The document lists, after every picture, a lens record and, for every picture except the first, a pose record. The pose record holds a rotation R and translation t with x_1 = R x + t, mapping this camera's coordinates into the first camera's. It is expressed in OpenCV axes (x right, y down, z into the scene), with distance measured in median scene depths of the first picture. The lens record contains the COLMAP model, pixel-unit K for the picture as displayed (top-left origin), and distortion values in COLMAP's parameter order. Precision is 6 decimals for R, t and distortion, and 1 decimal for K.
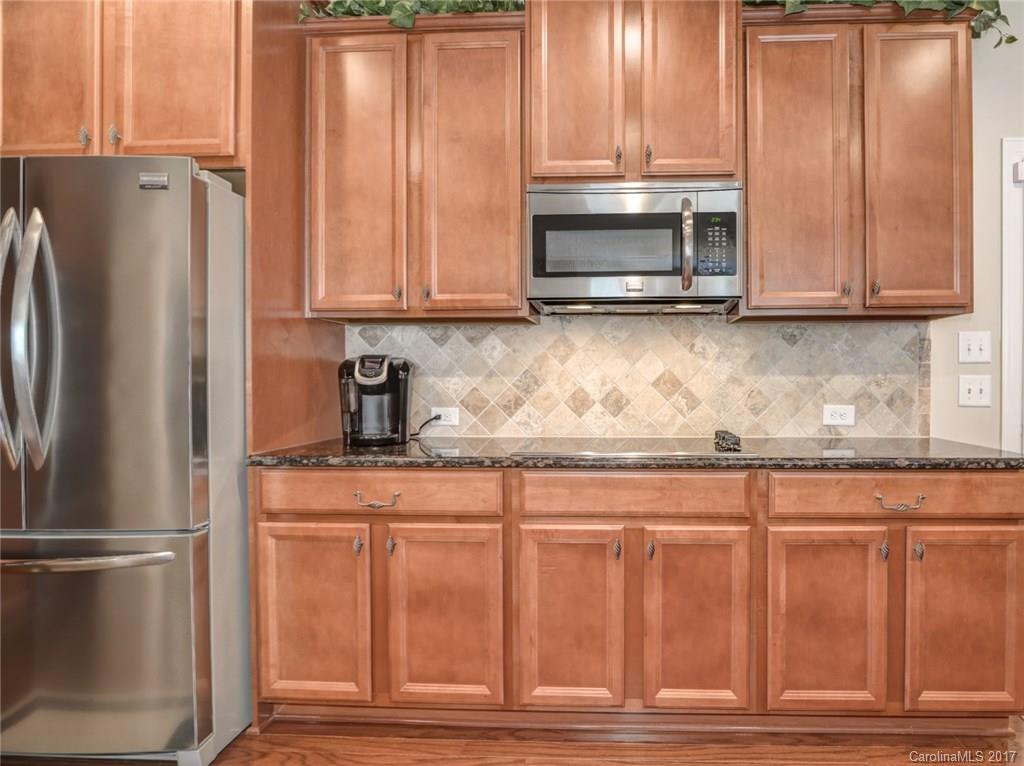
lens RADIAL K [[566.8, 0, 612.5], [0, 566.8, 387.8], [0, 0, 1]] dist [-0.022639, -0.000483]
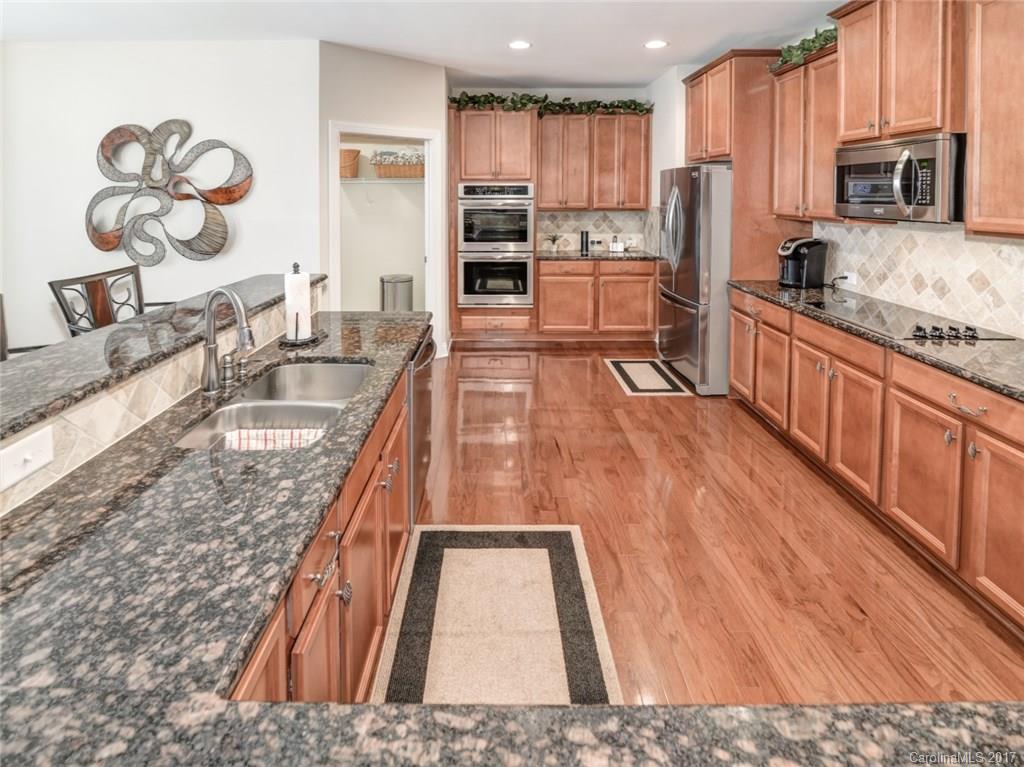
lens RADIAL K [[536.1, 0, 482.5], [0, 536.1, 238.7], [0, 0, 1]] dist [0.000800, 0.000165]
pose [[0.007736, 0.085494, -0.996309, 1.192270], [-0.001962, 0.996338, 0.085482, -0.186985], [0.999968, 0.001293, 0.007875, -0.042873]]
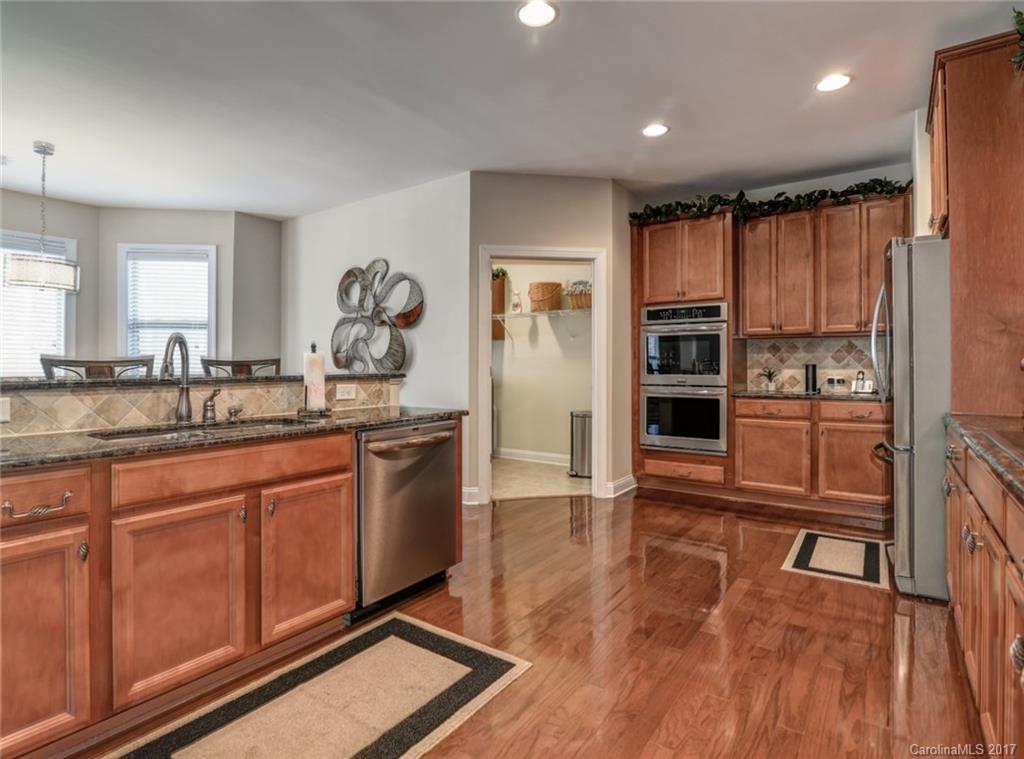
lens RADIAL K [[541.2, 0, 490.4], [0, 541.2, 377.2], [0, 0, 1]] dist [-0.001164, -0.000001]
pose [[-0.568235, 0.019165, -0.822643, 0.916935], [-0.006279, 0.999599, 0.027625, -0.005690], [0.822842, 0.020863, -0.567886, 0.618016]]
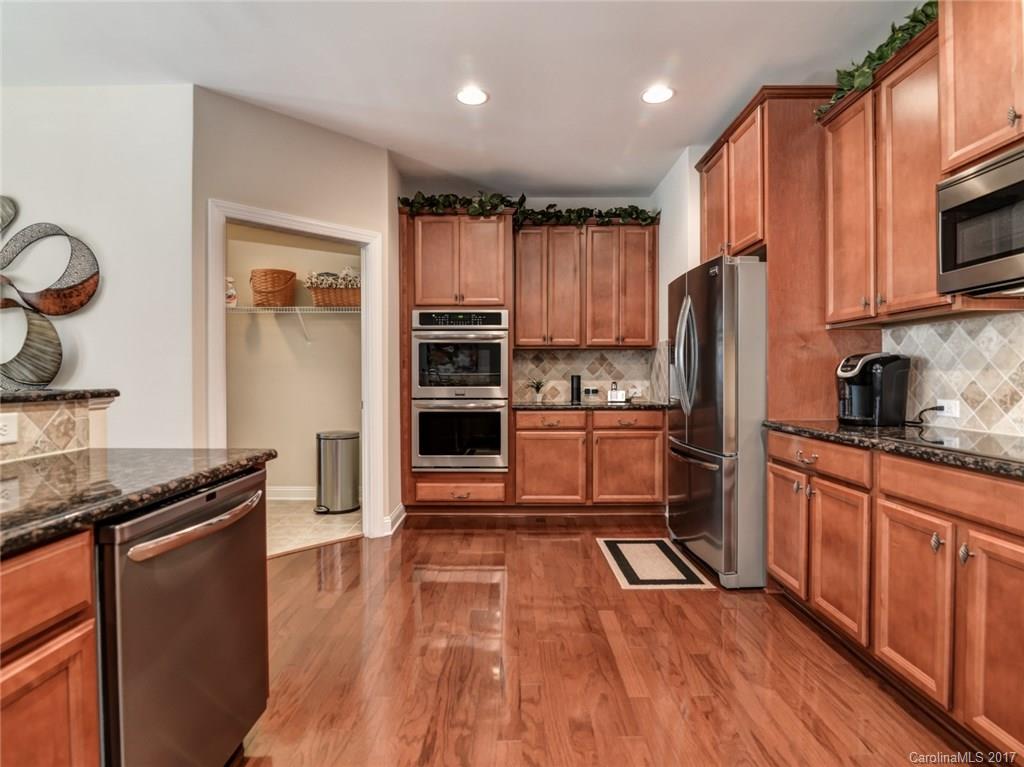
lens RADIAL K [[542.2, 0, 512.6], [0, 542.2, 392.1], [0, 0, 1]] dist [-0.006965, -0.000992]
pose [[0.031008, 0.029222, -0.999092, 0.681101], [-0.010672, 0.999525, 0.028903, 0.000604], [0.999462, 0.009766, 0.031305, 0.162169]]
